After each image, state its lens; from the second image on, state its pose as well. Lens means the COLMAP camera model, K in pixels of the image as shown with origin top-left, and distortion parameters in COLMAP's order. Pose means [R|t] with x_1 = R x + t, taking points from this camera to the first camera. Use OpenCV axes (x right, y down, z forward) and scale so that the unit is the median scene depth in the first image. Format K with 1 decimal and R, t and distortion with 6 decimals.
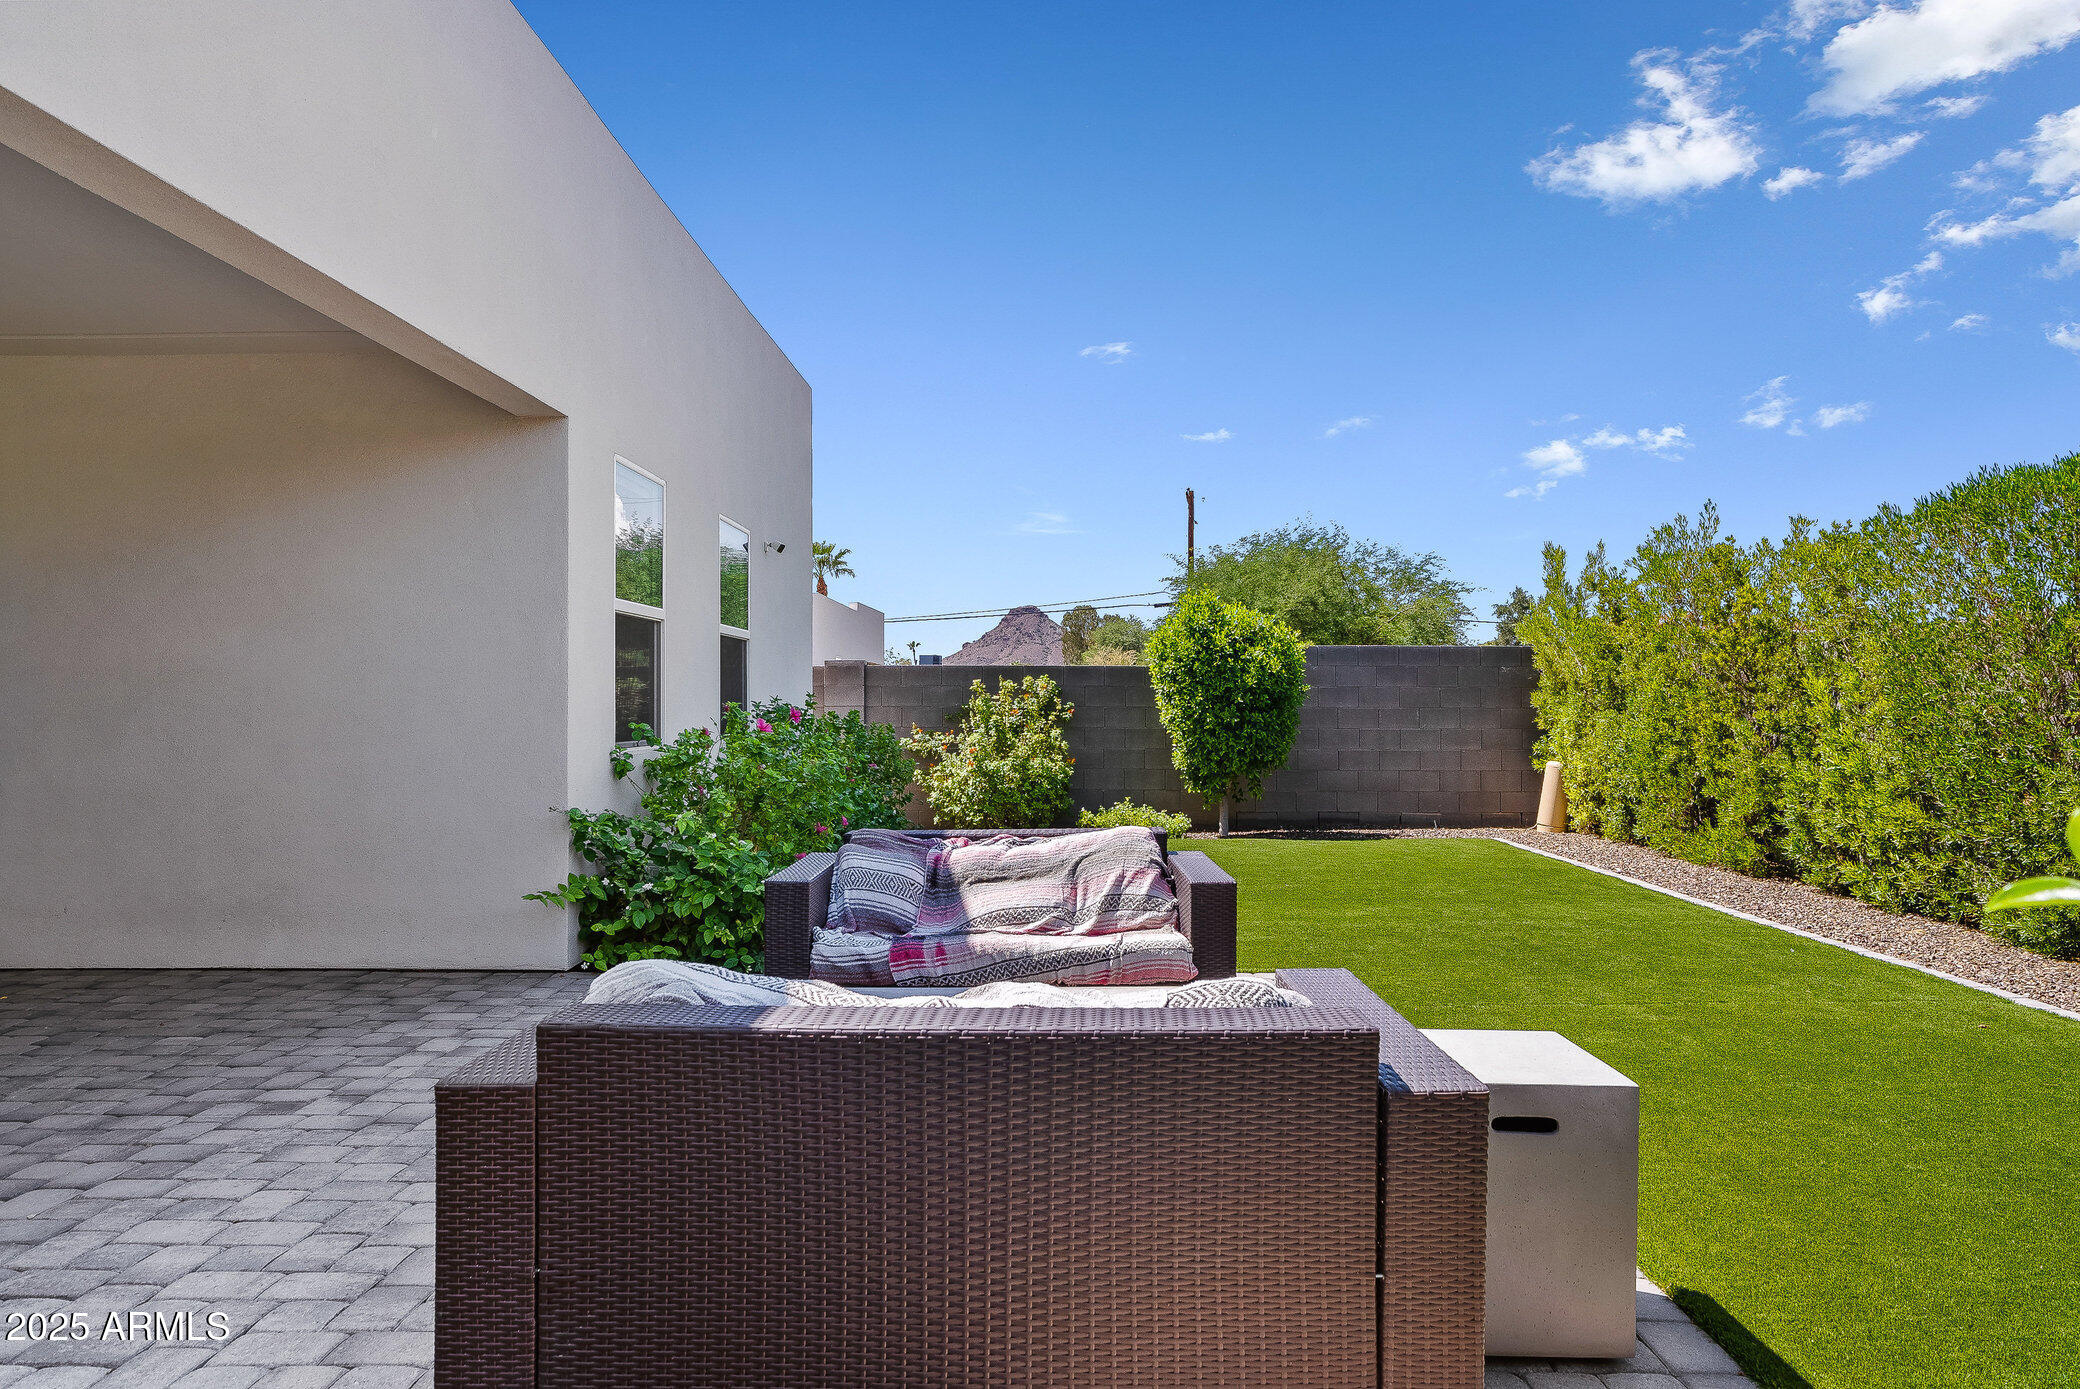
lens RADIAL K [[1385.8, 0, 1040.0], [0, 1385.8, 694.5], [0, 0, 1]] dist [0.001598, -0.000128]
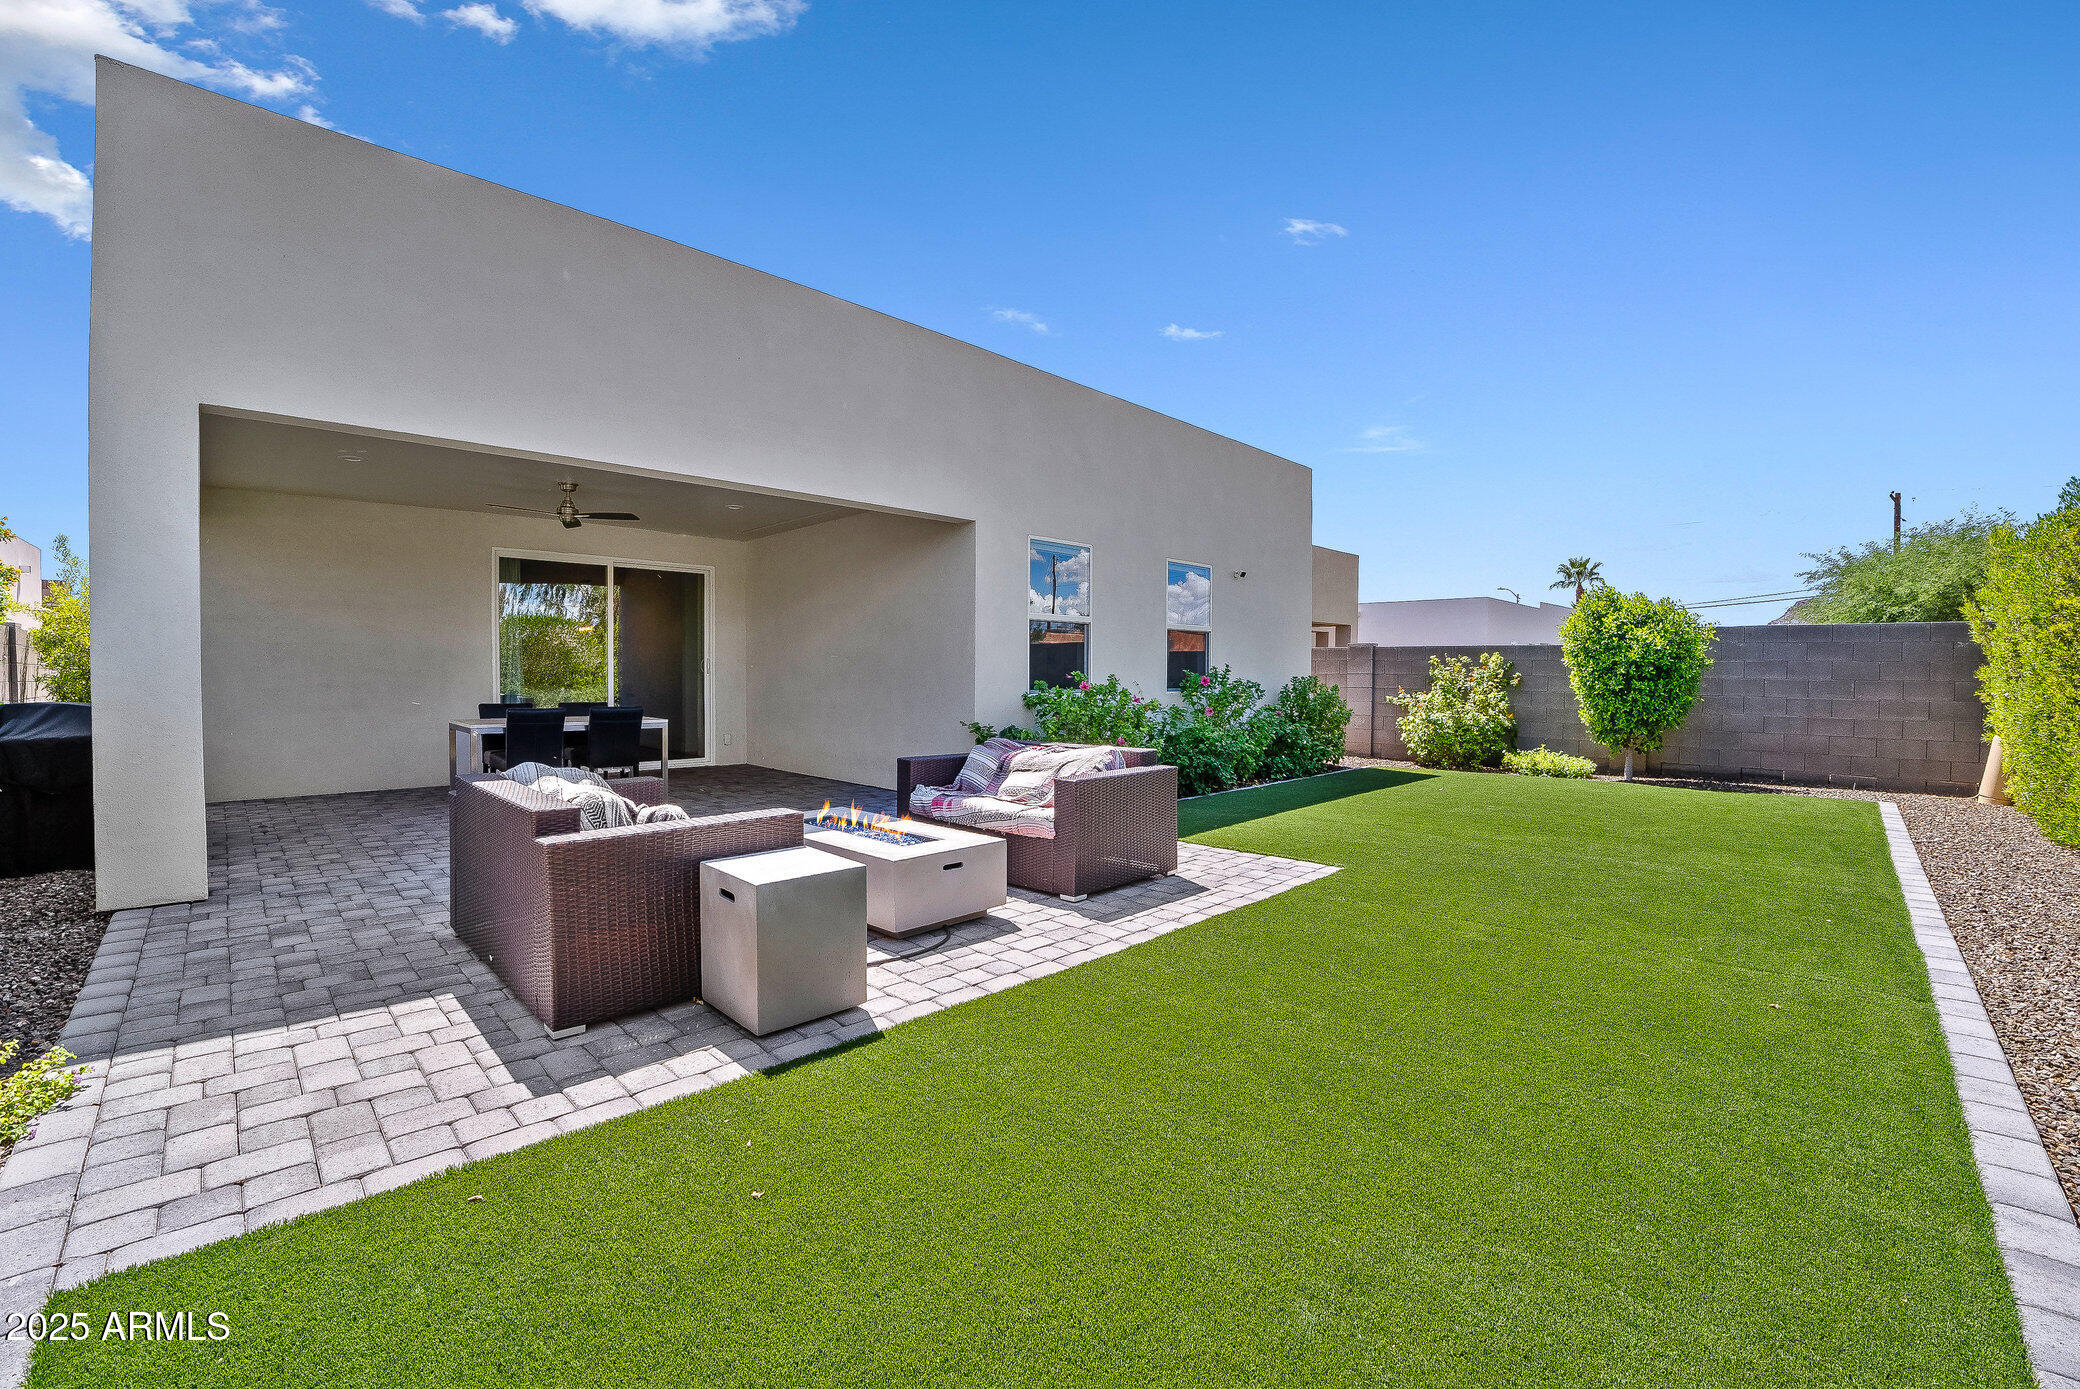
lens RADIAL K [[850.3, 0, 1040.0], [0, 850.3, 694.5], [0, 0, 1]] dist [0.000464, 0.000442]
pose [[0.766157, 0.025551, -0.642145, 0.230061], [-0.004936, 0.999414, 0.033878, 0.001478], [0.642634, -0.022786, 0.765834, 0.073643]]
